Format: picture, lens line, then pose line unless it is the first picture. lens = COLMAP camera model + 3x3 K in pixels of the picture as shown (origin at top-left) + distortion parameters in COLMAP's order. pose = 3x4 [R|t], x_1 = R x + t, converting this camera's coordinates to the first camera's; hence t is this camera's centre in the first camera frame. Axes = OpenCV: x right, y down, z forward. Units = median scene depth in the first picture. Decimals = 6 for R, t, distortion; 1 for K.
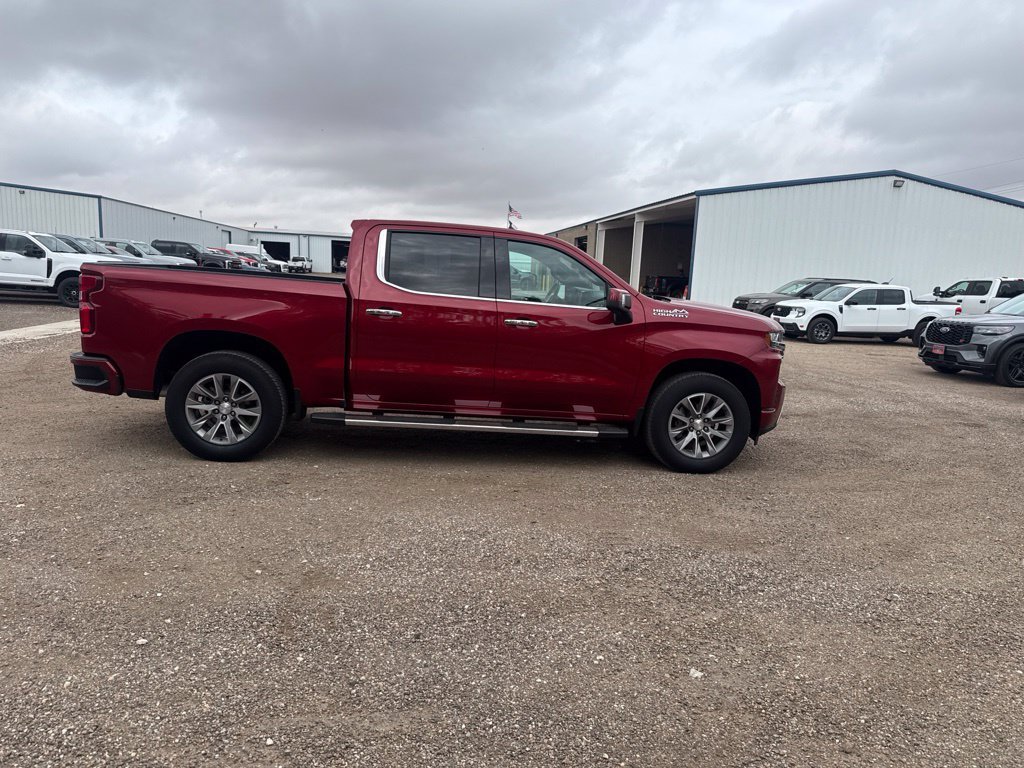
lens RADIAL K [[728.9, 0, 488.0], [0, 728.9, 382.3], [0, 0, 1]] dist [-0.007382, -0.011950]
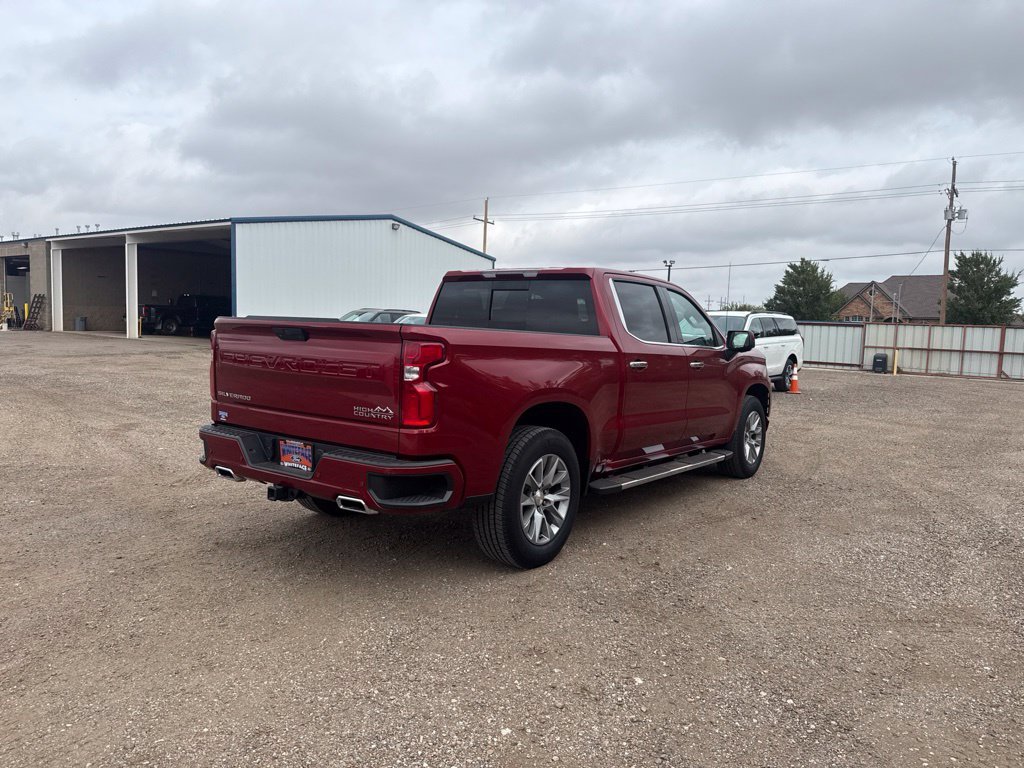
lens RADIAL K [[728.0, 0, 512.0], [0, 728.0, 384.0], [0, 0, 1]] dist [0.051073, -0.076774]
pose [[0.632732, -0.088250, 0.769326, -0.312084], [0.112192, 0.993450, 0.021687, -0.034520], [-0.766201, 0.072590, 0.638488, 0.161501]]
